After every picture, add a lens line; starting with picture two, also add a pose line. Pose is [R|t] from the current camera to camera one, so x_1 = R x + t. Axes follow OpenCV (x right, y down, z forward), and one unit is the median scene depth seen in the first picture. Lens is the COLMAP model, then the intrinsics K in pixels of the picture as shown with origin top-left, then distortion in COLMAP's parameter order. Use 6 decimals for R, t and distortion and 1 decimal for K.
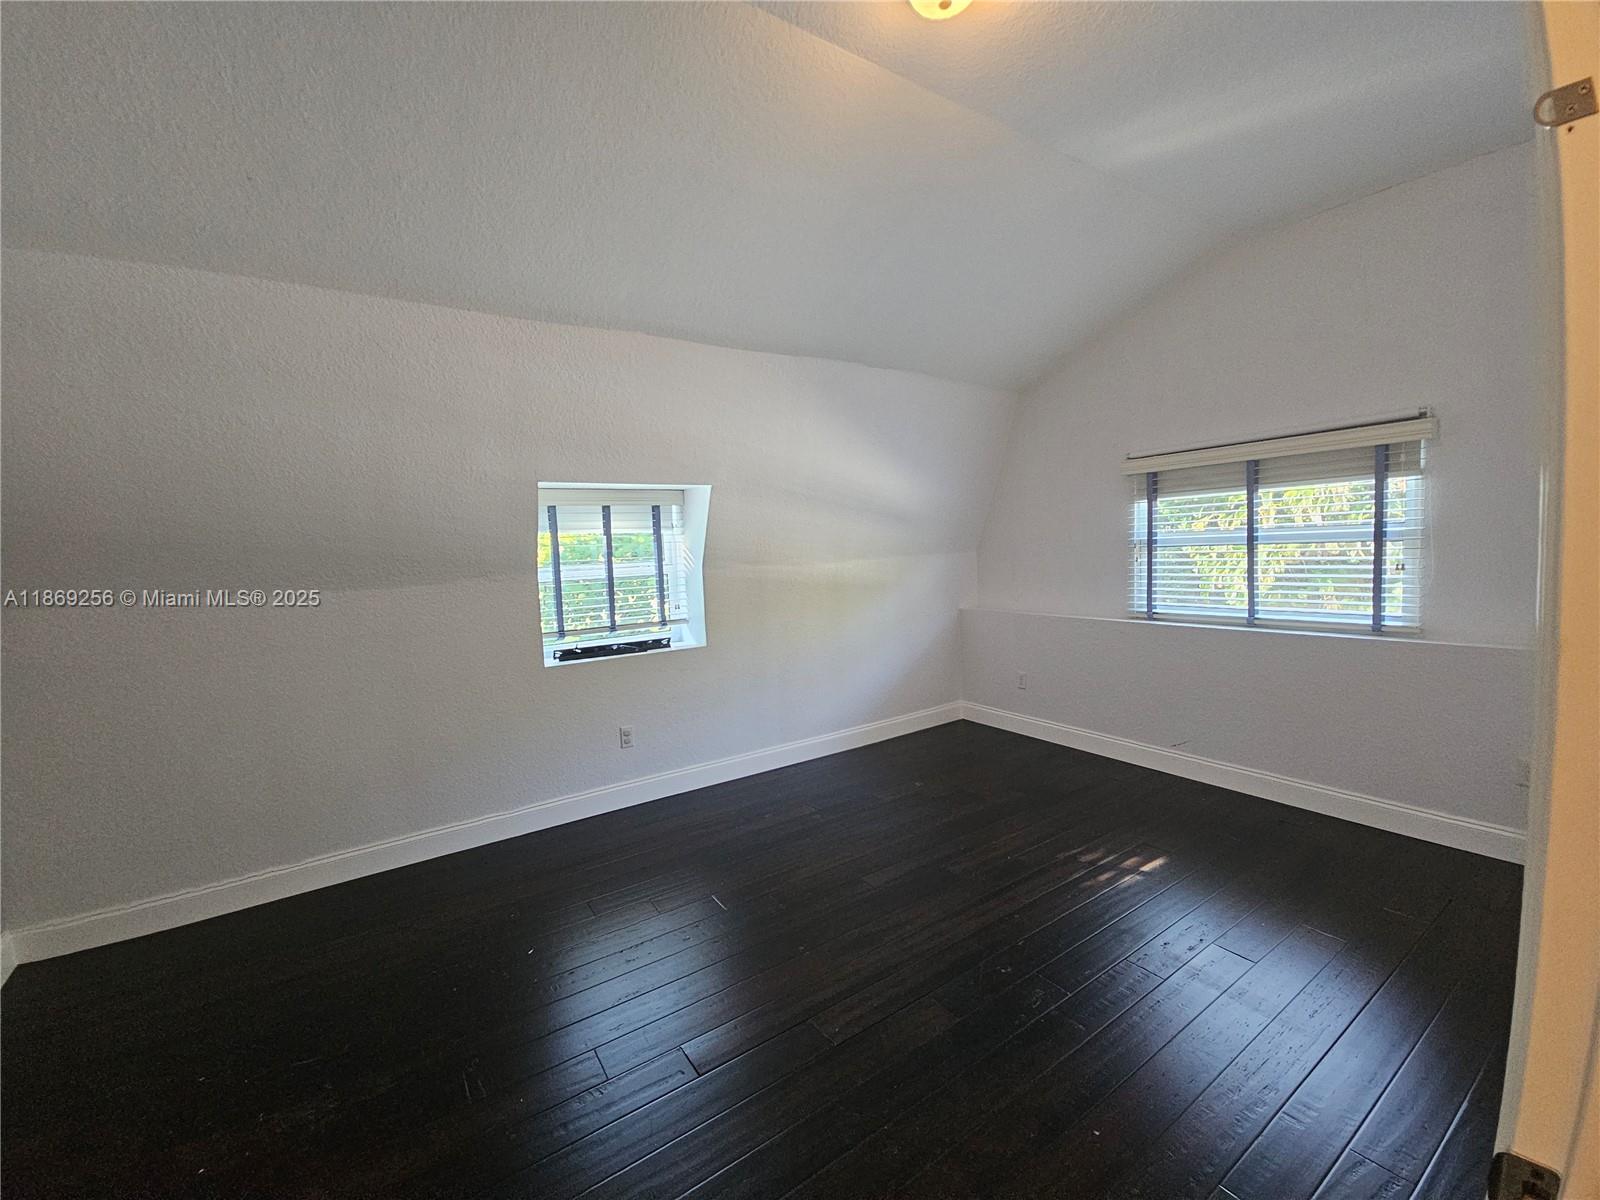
lens RADIAL K [[649.6, 0, 792.2], [0, 649.6, 599.1], [0, 0, 1]] dist [0.003069, -0.007398]
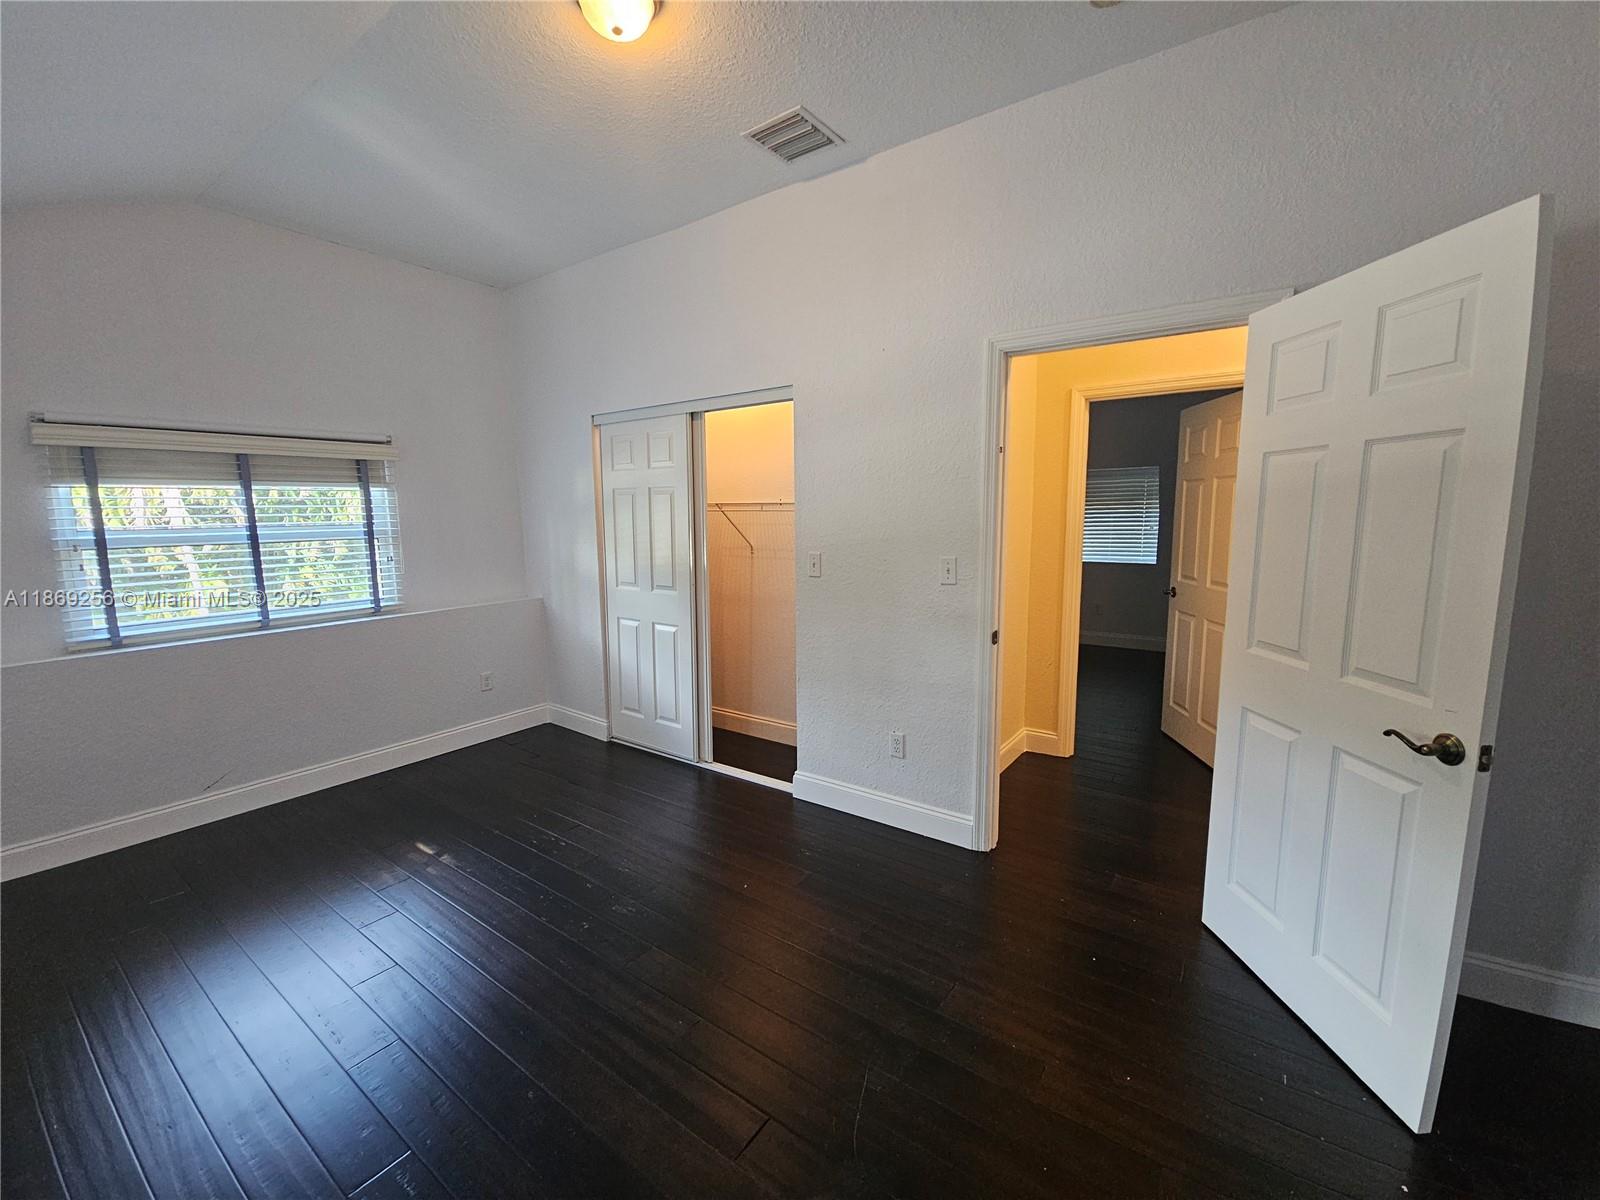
lens RADIAL K [[649.6, 0, 791.8], [0, 649.6, 597.0], [0, 0, 1]] dist [0.003069, -0.007398]
pose [[-0.357928, -0.062248, 0.931672, -0.459720], [0.110514, 0.987938, 0.108464, -0.022187], [-0.927186, 0.141785, -0.346731, 0.607055]]
